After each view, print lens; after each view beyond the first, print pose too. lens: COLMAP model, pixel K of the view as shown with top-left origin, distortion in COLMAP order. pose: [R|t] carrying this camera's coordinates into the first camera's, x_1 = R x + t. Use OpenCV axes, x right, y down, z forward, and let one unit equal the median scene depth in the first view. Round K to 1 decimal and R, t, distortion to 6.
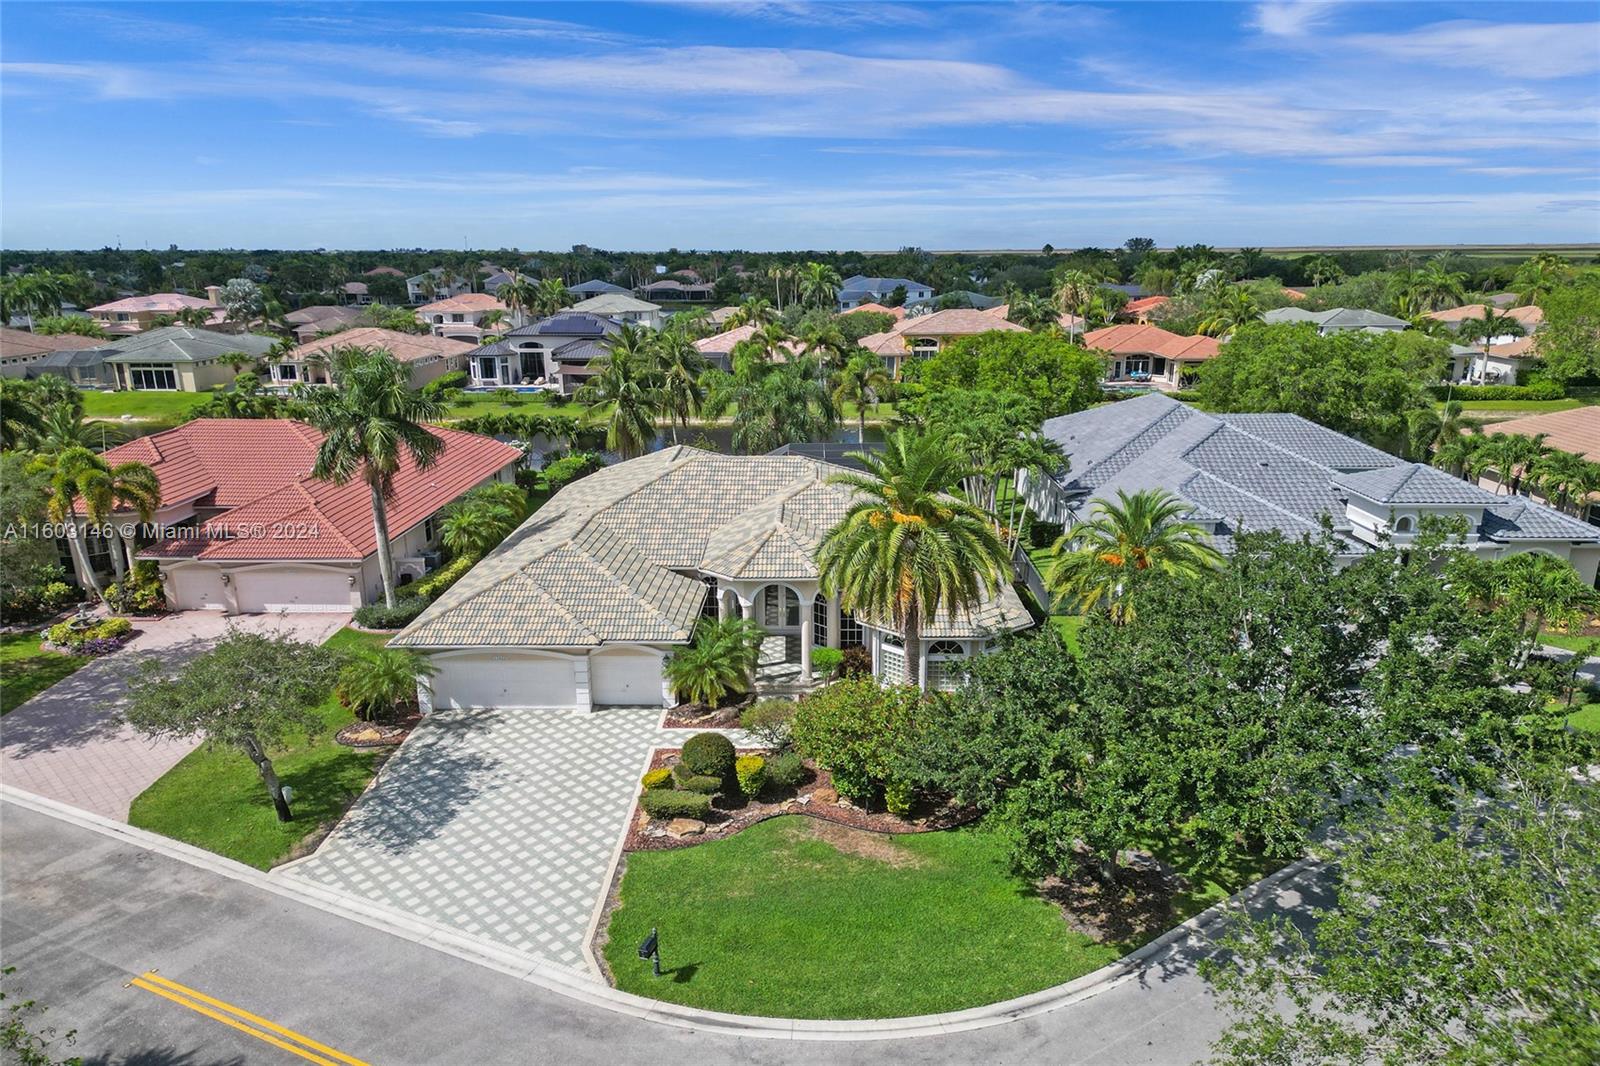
lens RADIAL K [[1094.3, 0, 790.7], [0, 1094.3, 576.1], [0, 0, 1]] dist [0.063543, -0.066518]
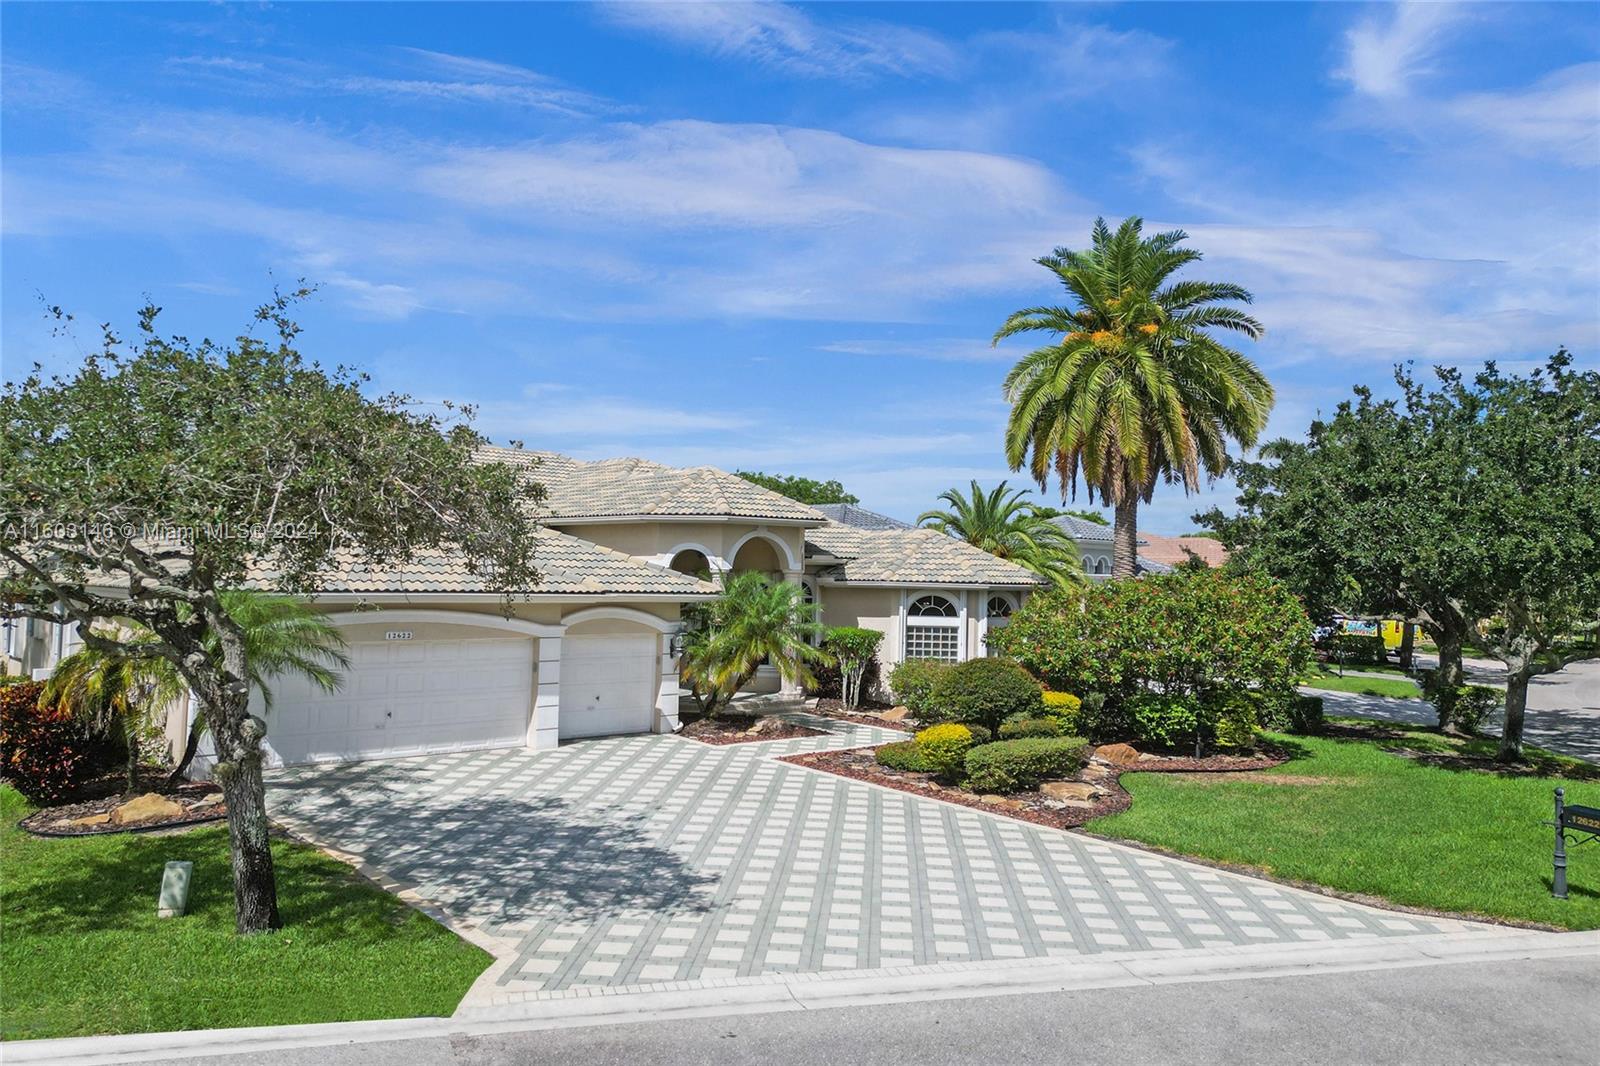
lens RADIAL K [[1181.2, 0, 764.6], [0, 1181.2, 531.8], [0, 0, 1]] dist [0.035852, -0.001071]
pose [[0.743499, 0.048746, 0.666959, -0.493141], [0.160120, 0.955353, -0.248319, 0.185314], [-0.649286, 0.291418, 0.702498, 0.532062]]
